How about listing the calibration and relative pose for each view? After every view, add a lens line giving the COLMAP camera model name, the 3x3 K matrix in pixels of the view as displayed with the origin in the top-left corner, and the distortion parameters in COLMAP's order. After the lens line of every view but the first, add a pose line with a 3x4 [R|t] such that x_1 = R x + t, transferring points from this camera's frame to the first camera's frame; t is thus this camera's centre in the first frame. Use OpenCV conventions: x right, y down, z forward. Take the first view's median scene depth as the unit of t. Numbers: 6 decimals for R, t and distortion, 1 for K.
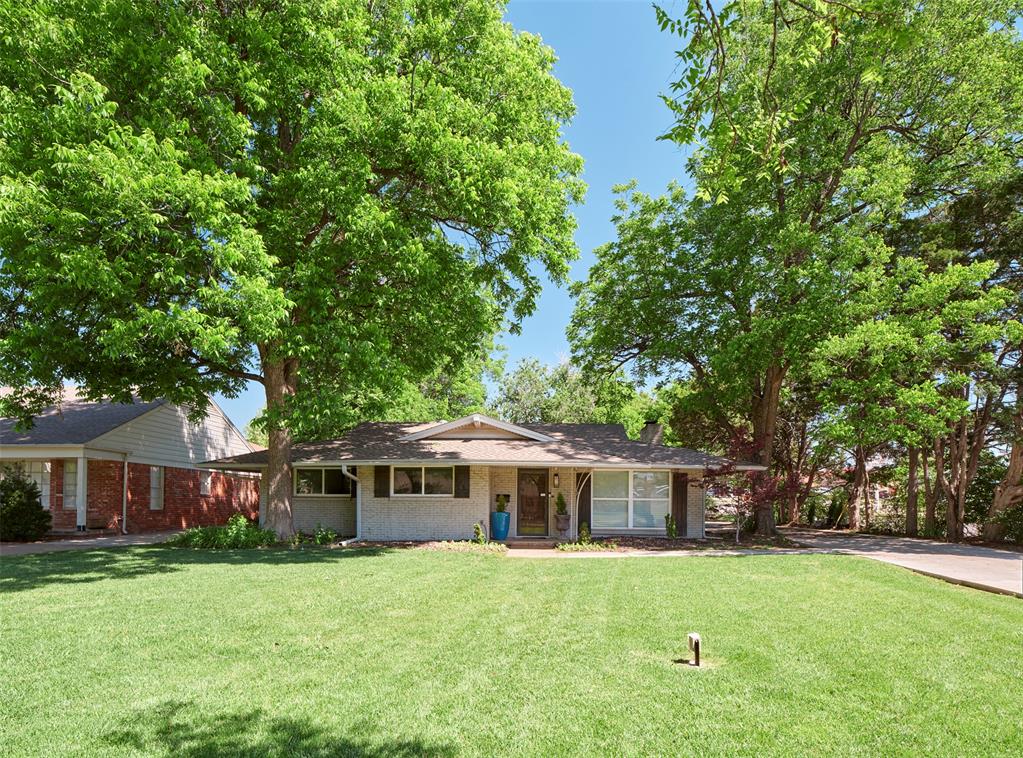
lens RADIAL K [[543.9, 0, 511.5], [0, 543.9, 379.0], [0, 0, 1]] dist [0.000228, -0.000089]
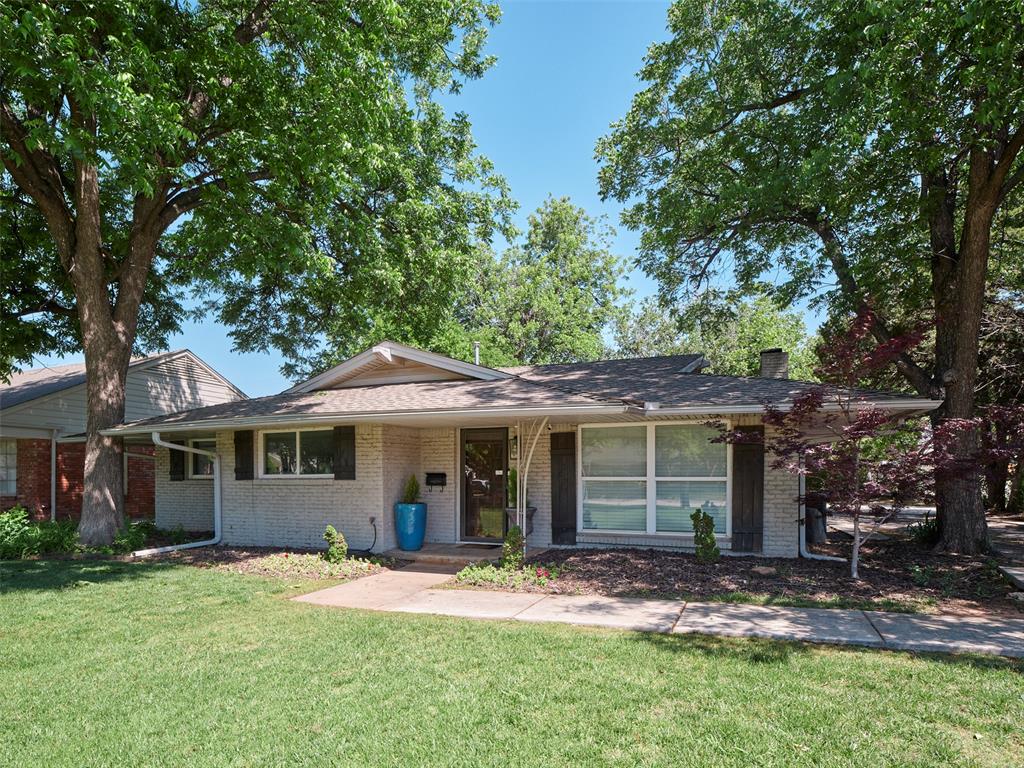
lens RADIAL K [[567.1, 0, 512.0], [0, 567.1, 384.0], [0, 0, 1]] dist [-0.004282, 0.000331]
pose [[0.941533, -0.064235, -0.330740, 0.285027], [0.082292, 0.995770, 0.040872, 0.099371], [0.326716, -0.065699, 0.942836, 0.459682]]
